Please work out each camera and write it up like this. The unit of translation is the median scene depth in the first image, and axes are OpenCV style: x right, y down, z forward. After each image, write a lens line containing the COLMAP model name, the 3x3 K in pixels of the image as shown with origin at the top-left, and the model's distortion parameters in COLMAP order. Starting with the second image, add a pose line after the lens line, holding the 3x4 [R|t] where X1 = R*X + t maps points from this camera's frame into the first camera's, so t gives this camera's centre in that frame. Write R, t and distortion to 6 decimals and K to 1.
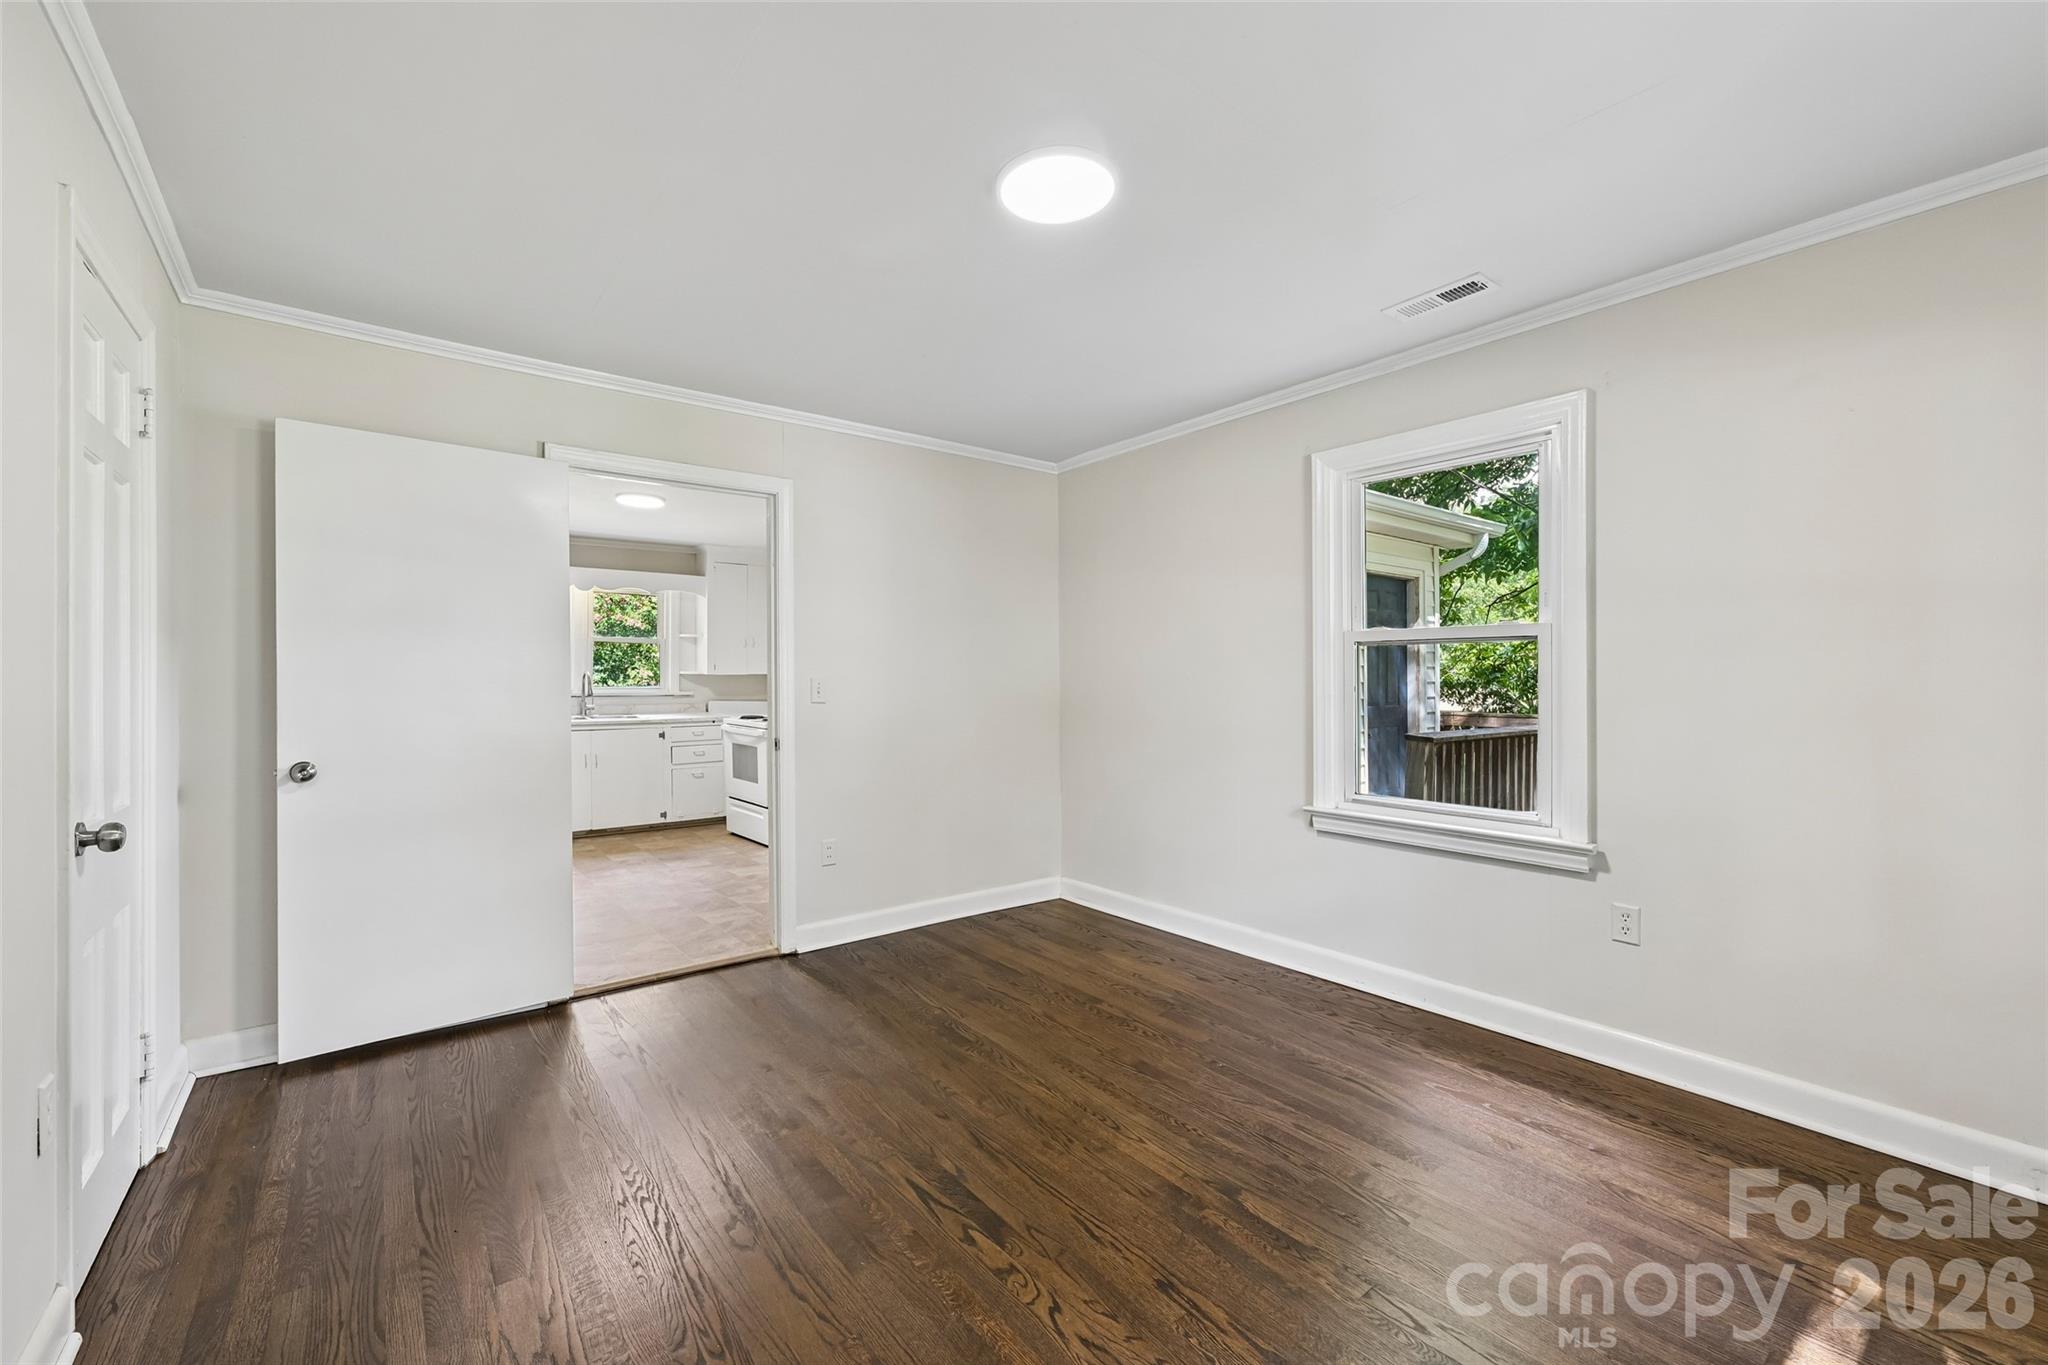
lens RADIAL K [[834.0, 0, 1014.8], [0, 834.0, 682.8], [0, 0, 1]] dist [-0.000592, 0.000575]
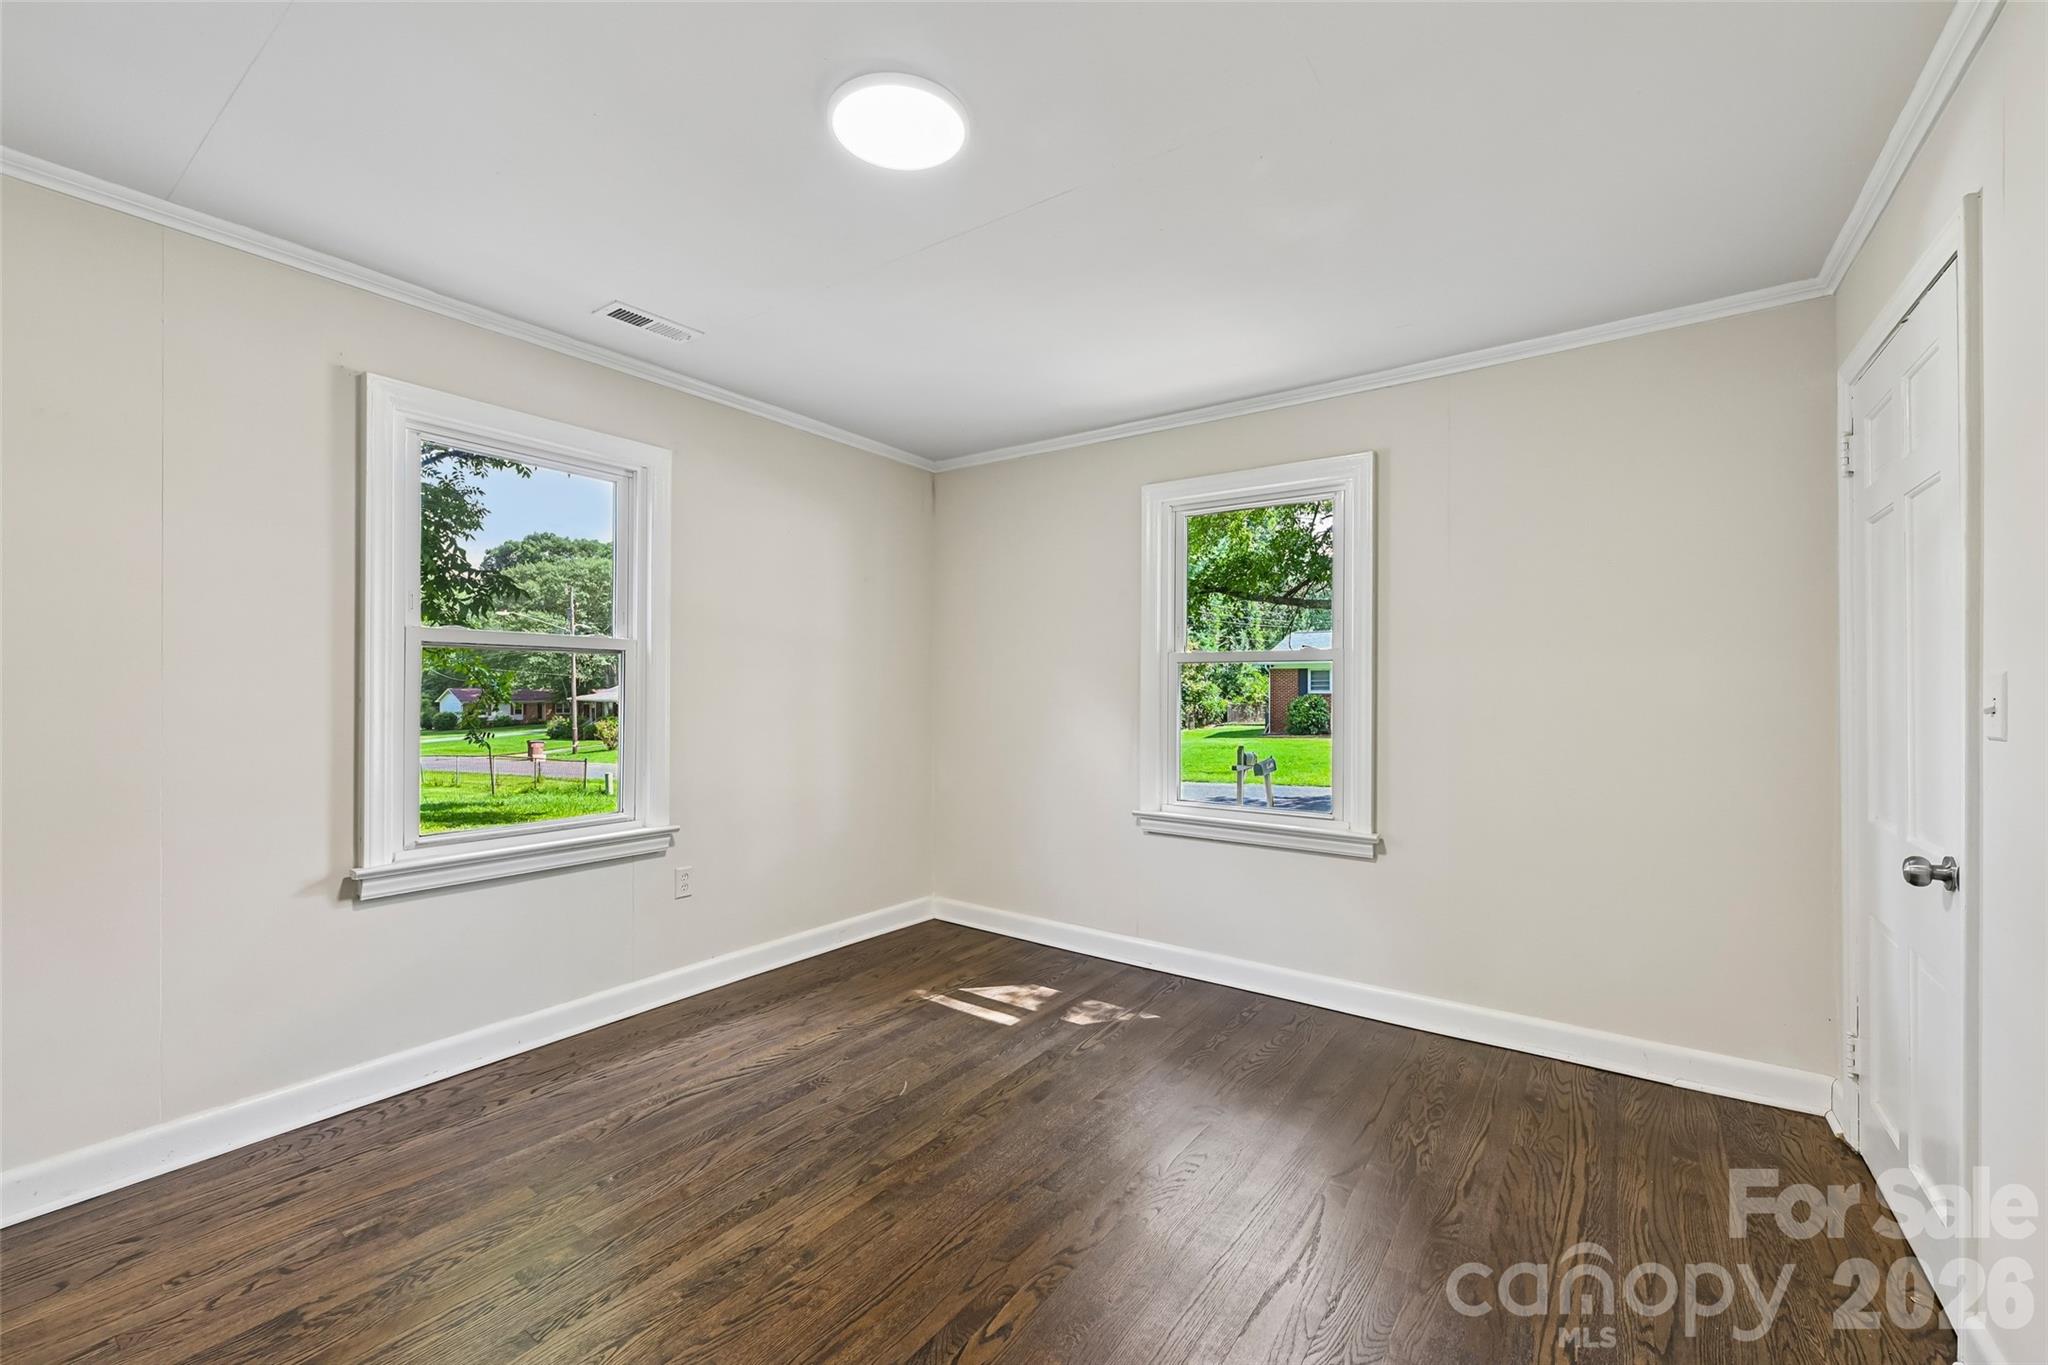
lens RADIAL K [[834.0, 0, 1027.1], [0, 834.0, 689.6], [0, 0, 1]] dist [-0.000592, 0.000575]
pose [[-0.290901, 0.000042, 0.956753, -0.625585], [0.002031, 0.999998, 0.000574, -0.003878], [-0.956751, 0.002110, -0.290901, 0.855289]]
